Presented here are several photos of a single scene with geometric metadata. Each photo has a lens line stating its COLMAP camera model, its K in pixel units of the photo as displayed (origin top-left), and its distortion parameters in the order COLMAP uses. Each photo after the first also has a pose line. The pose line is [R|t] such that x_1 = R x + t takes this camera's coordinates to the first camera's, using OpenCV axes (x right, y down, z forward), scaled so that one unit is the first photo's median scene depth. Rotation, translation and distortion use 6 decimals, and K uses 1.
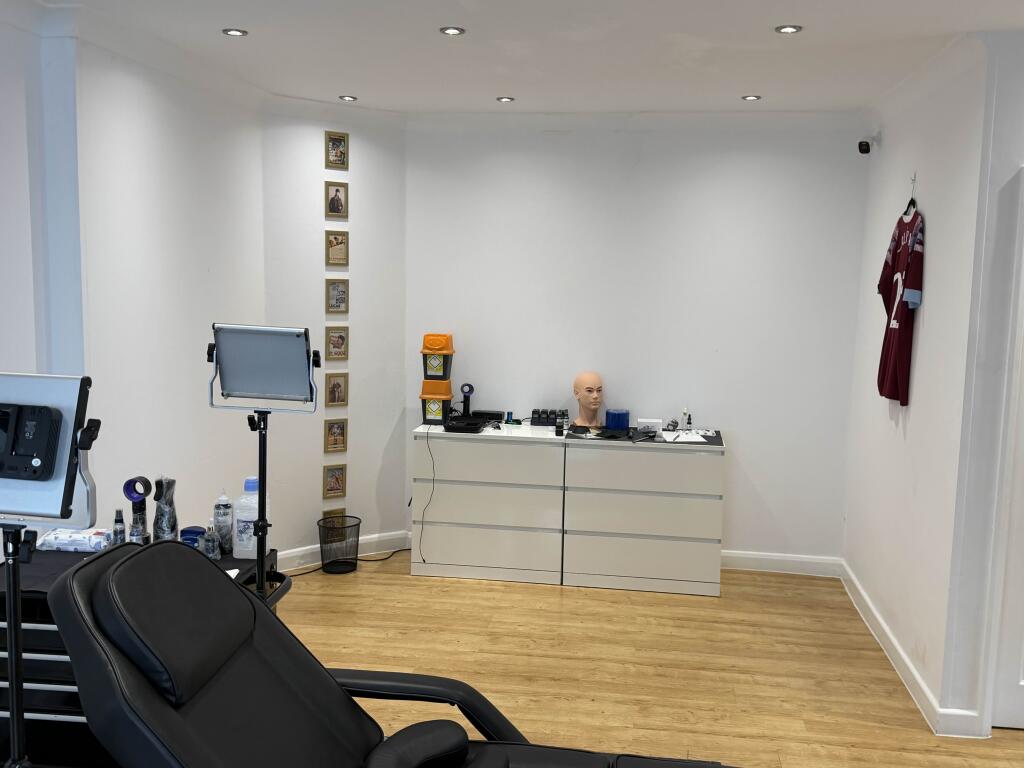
lens RADIAL K [[1013.8, 0, 526.5], [0, 1013.8, 385.3], [0, 0, 1]] dist [0.210293, -0.431687]
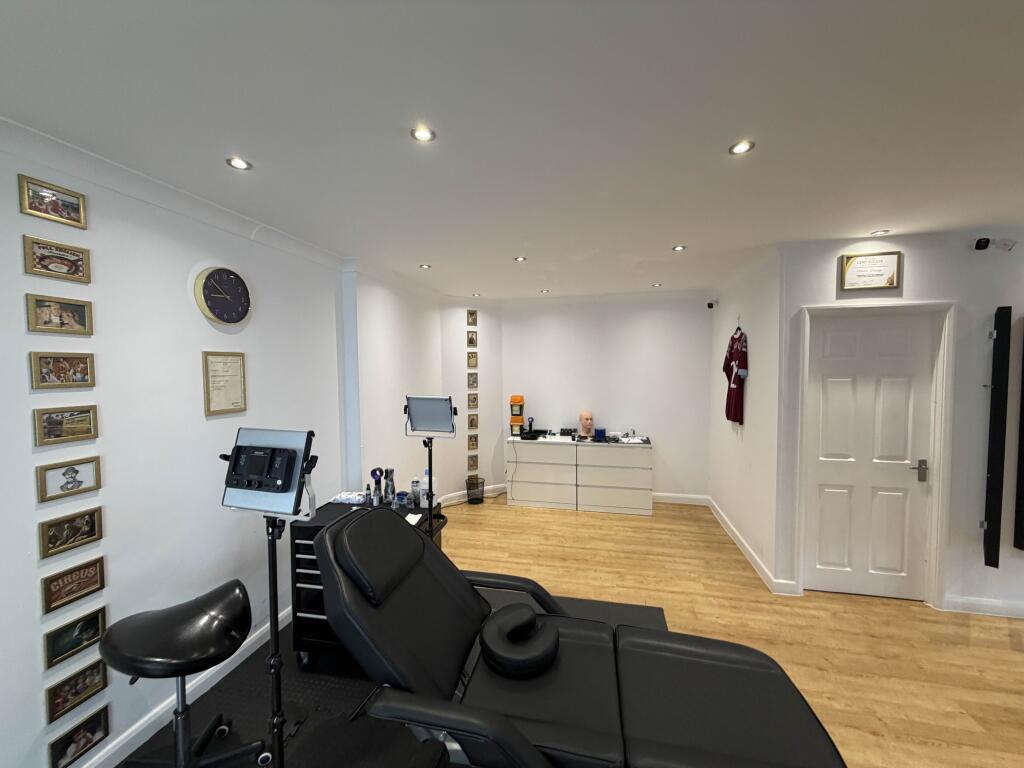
lens RADIAL K [[406.4, 0, 512.0], [0, 406.4, 384.0], [0, 0, 1]] dist [-0.000490, 0.000026]
pose [[0.994326, -0.028673, -0.102443, -0.007155], [0.021005, 0.996950, -0.075162, -0.010374], [0.104285, 0.072583, 0.991895, 0.135168]]
